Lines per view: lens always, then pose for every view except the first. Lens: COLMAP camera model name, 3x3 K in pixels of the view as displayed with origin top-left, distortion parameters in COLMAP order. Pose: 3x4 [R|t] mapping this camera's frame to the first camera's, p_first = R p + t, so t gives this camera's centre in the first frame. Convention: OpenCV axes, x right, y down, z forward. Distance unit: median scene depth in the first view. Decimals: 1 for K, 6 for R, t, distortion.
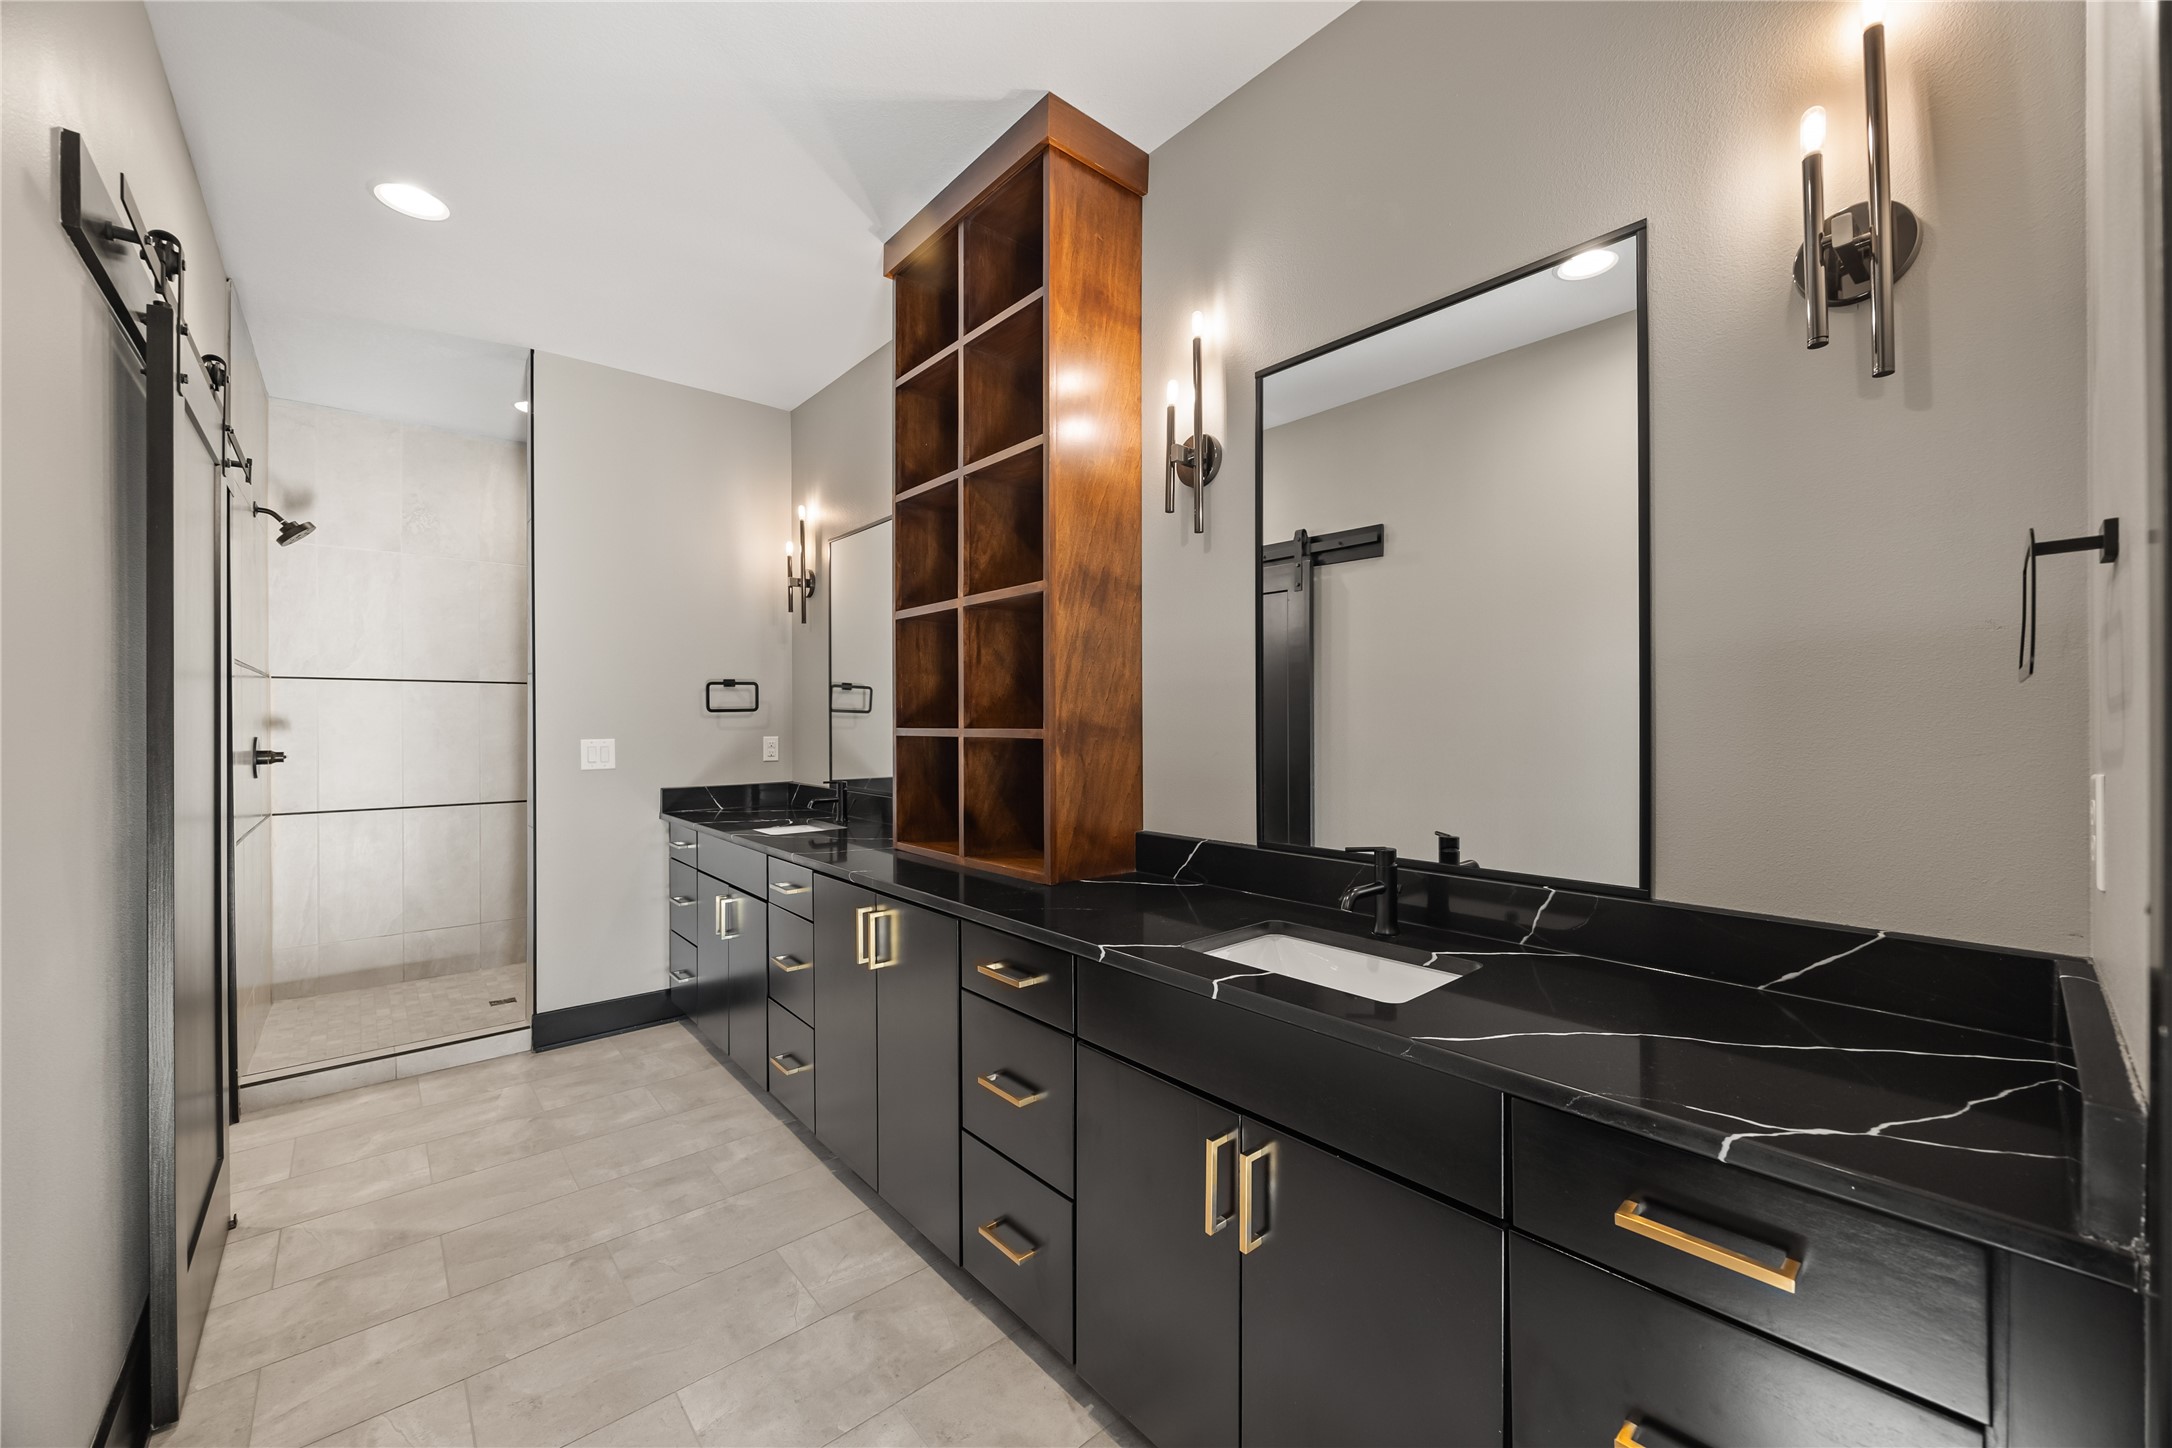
lens RADIAL K [[830.3, 0, 1086.2], [0, 830.3, 722.8], [0, 0, 1]] dist [-0.002462, 0.000313]
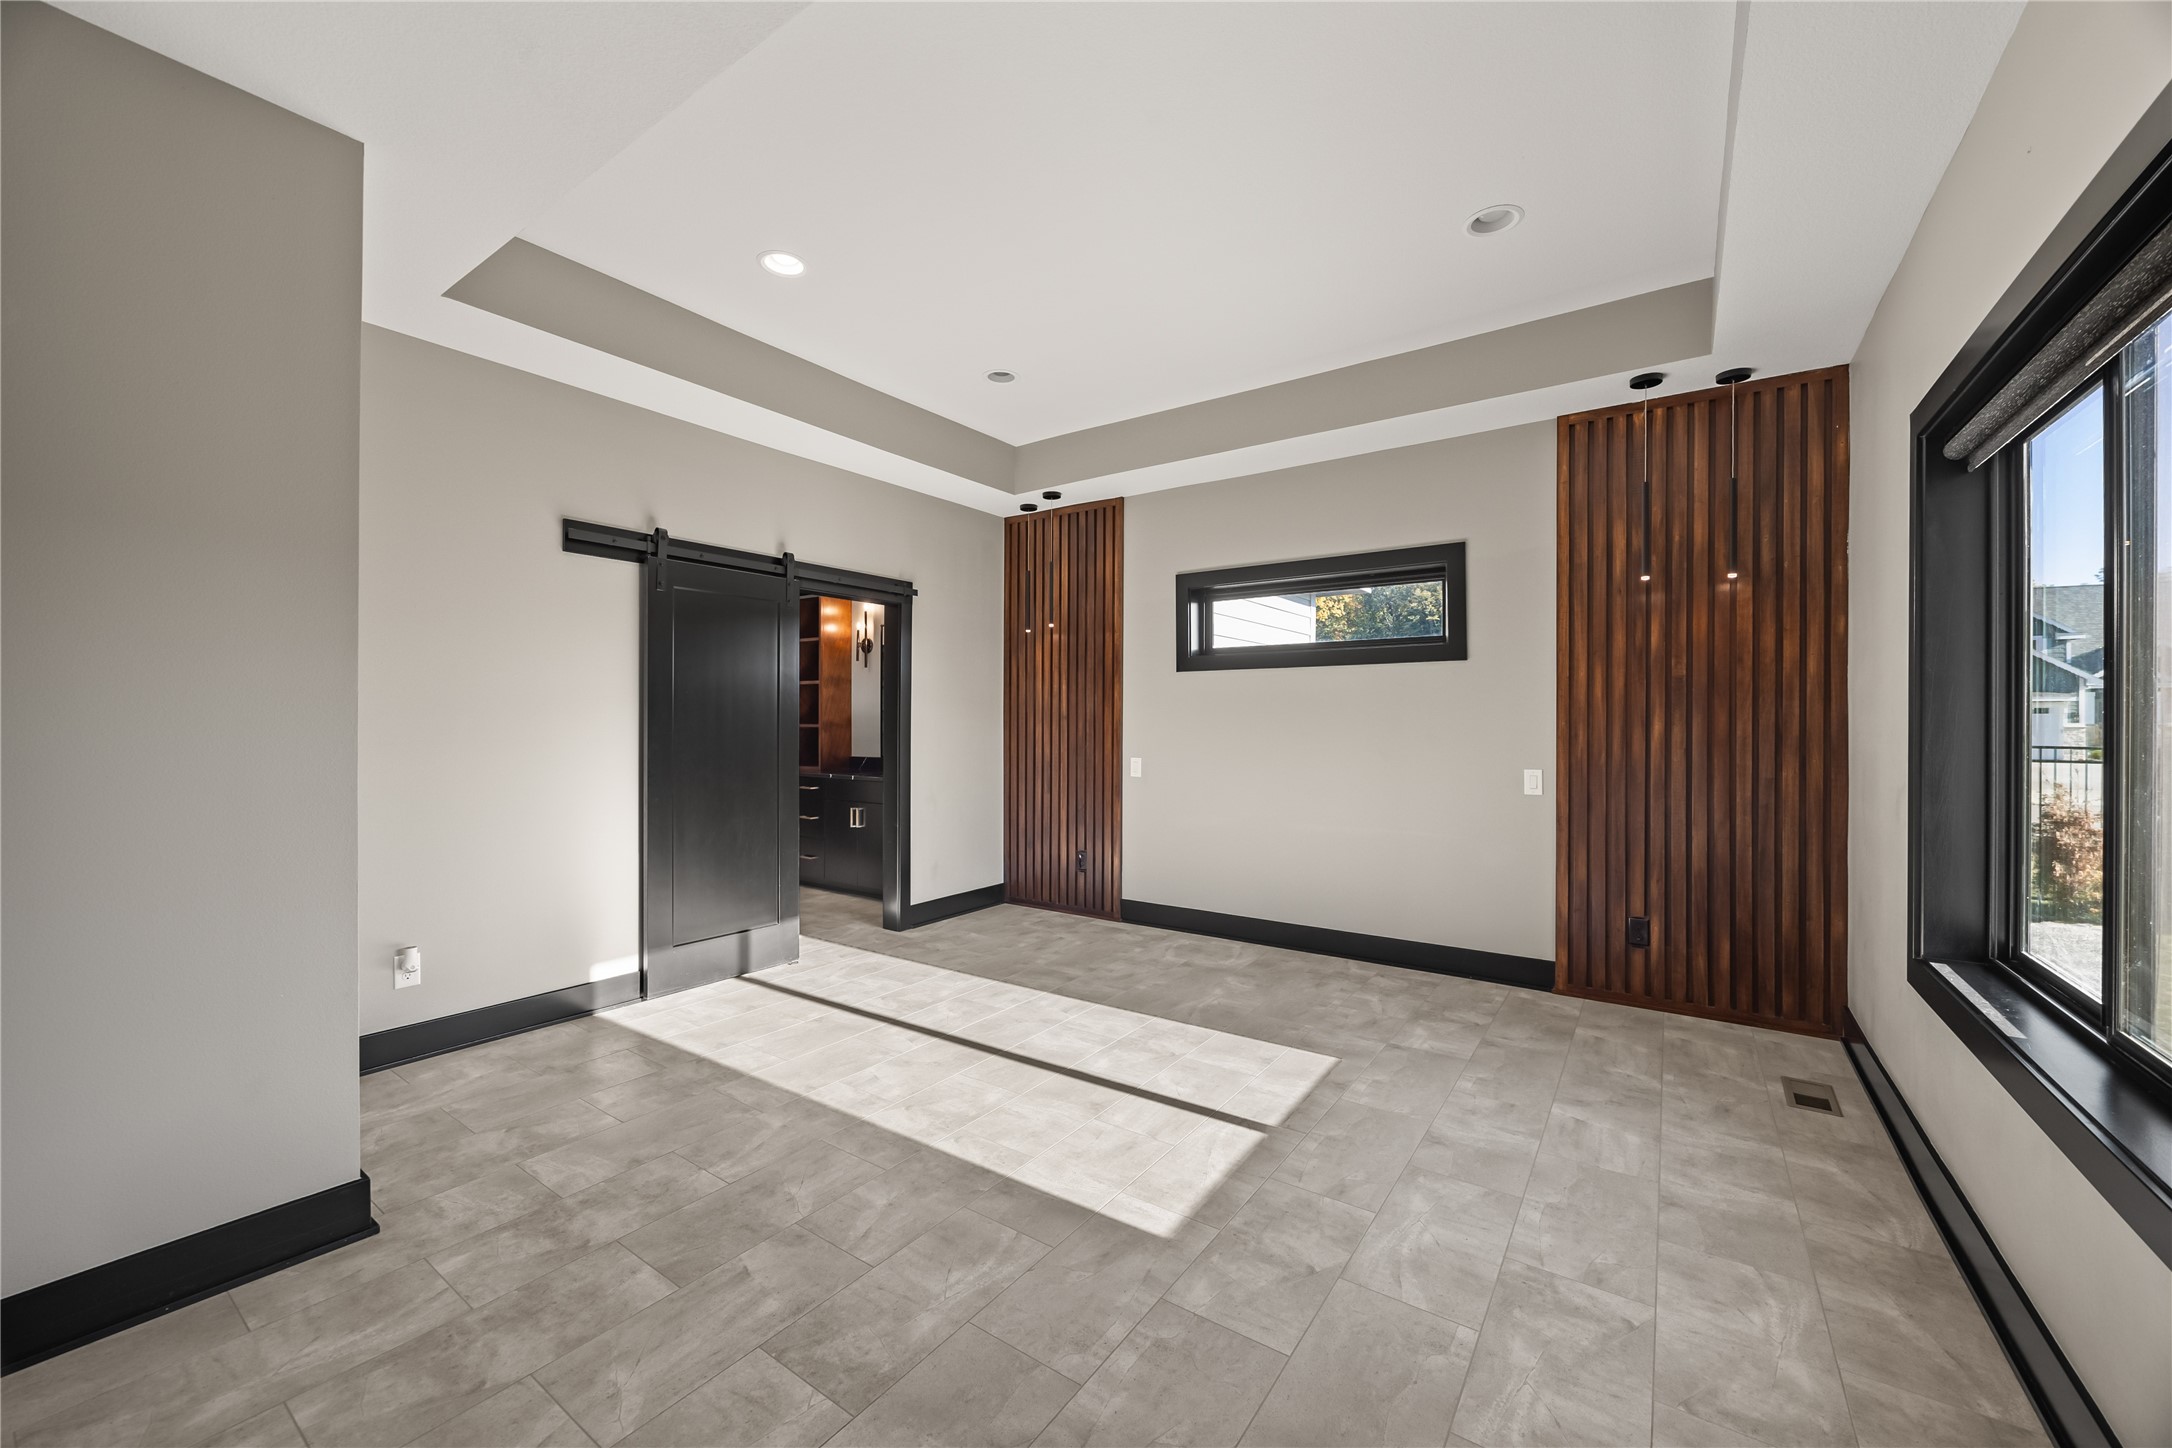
lens RADIAL K [[830.3, 0, 1084.8], [0, 830.3, 722.8], [0, 0, 1]] dist [-0.002462, 0.000313]
pose [[0.973187, 0.000606, 0.230014, 0.218752], [-0.000305, 0.999999, -0.001344, 0.004013], [-0.230015, 0.001238, 0.973186, -2.453744]]
